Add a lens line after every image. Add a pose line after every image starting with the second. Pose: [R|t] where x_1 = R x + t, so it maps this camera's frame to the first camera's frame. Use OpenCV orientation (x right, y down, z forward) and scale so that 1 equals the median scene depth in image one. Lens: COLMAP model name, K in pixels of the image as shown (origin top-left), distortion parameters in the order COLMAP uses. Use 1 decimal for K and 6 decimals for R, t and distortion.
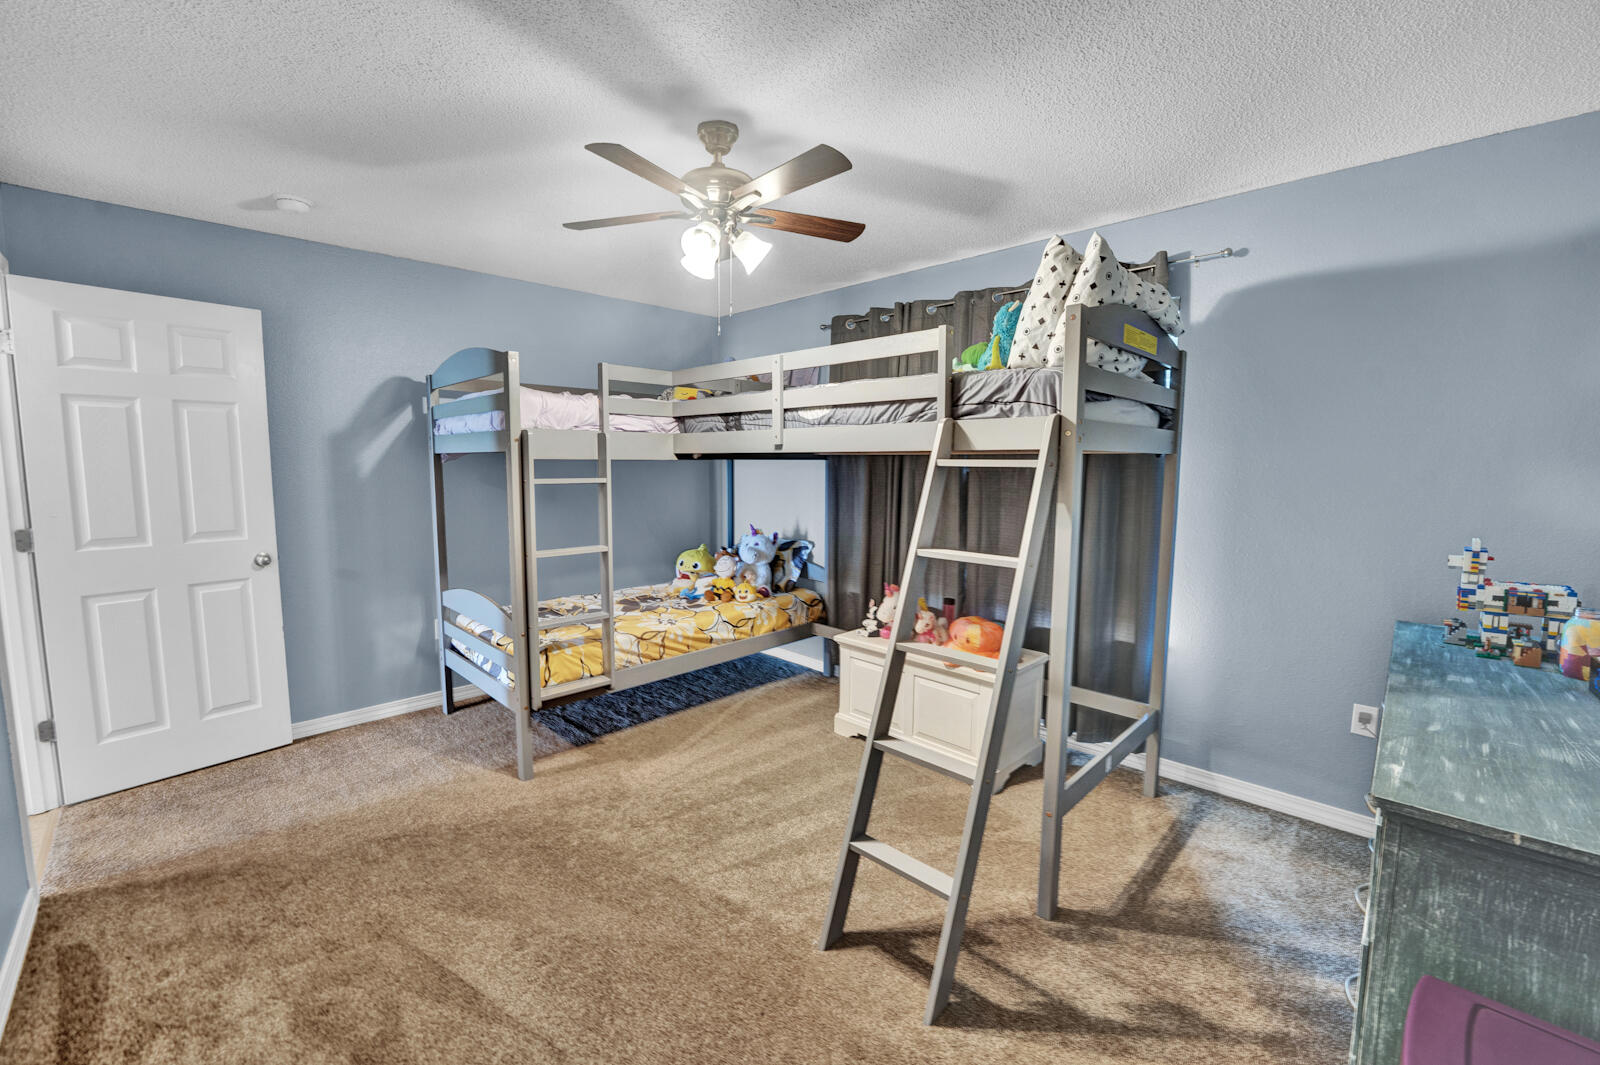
lens RADIAL K [[654.0, 0, 792.2], [0, 654.0, 533.1], [0, 0, 1]] dist [-0.031450, 0.003790]
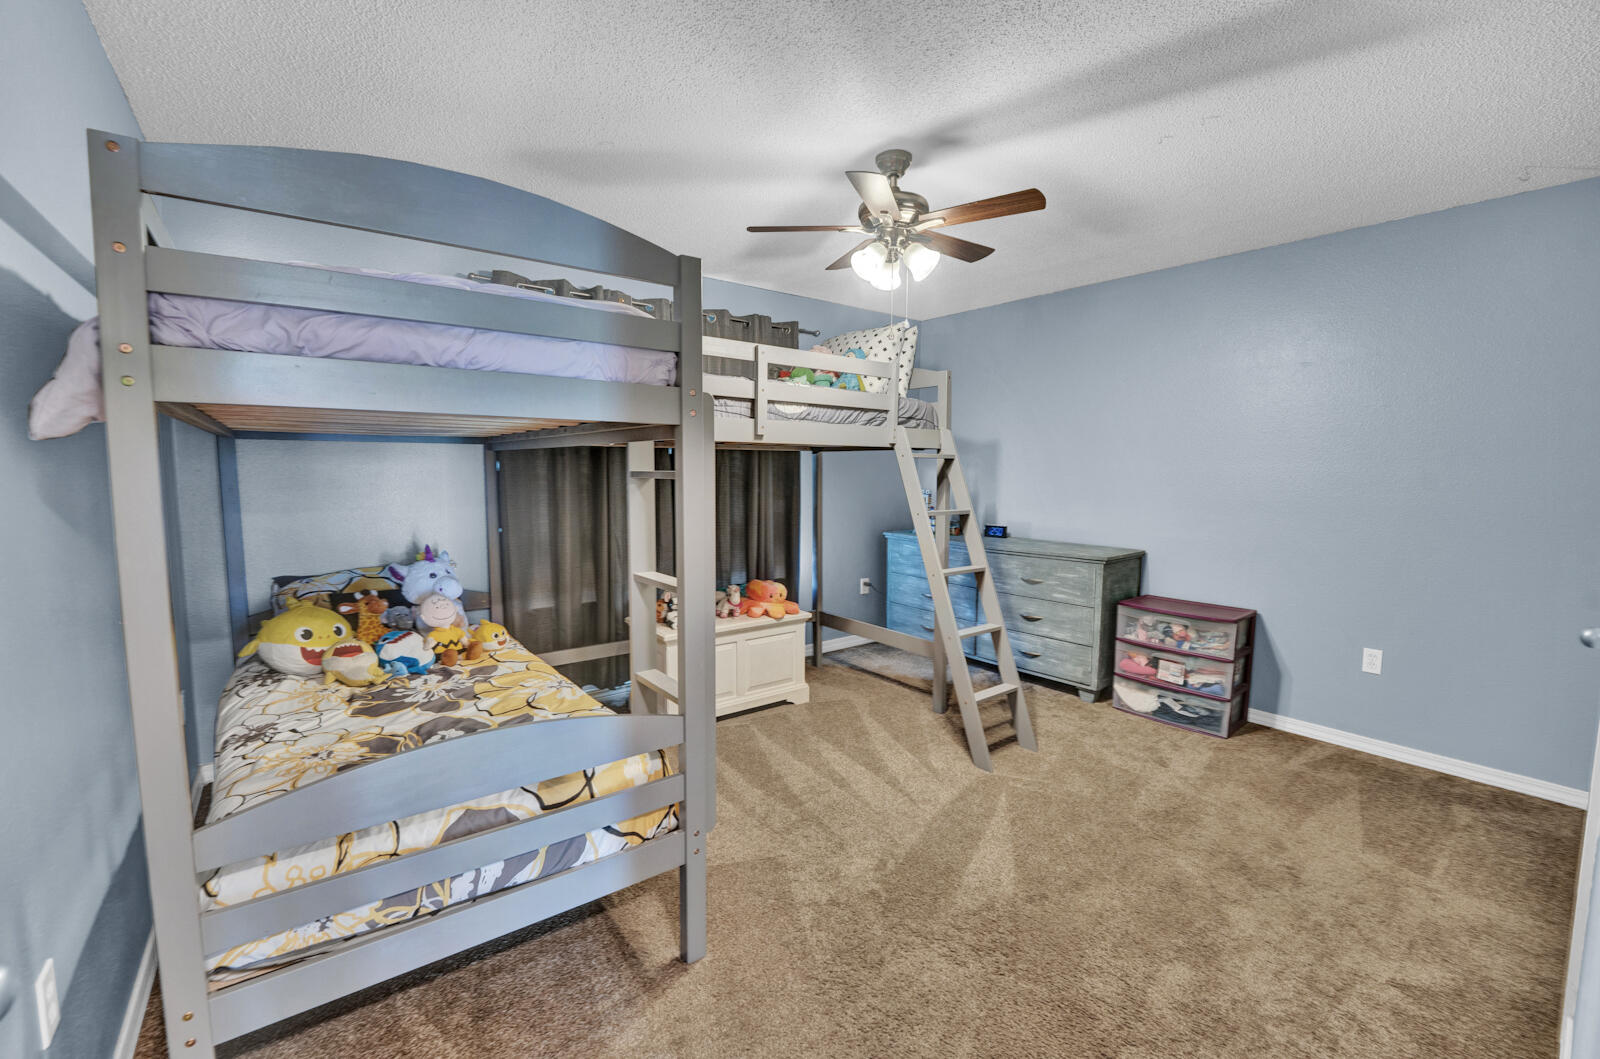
lens RADIAL K [[654.0, 0, 791.4], [0, 654.0, 527.2], [0, 0, 1]] dist [-0.031450, 0.003790]
pose [[0.138441, -0.102065, 0.985097, -1.119400], [0.087351, 0.992057, 0.090510, -0.091025], [-0.986511, 0.073519, 0.146257, 0.909144]]
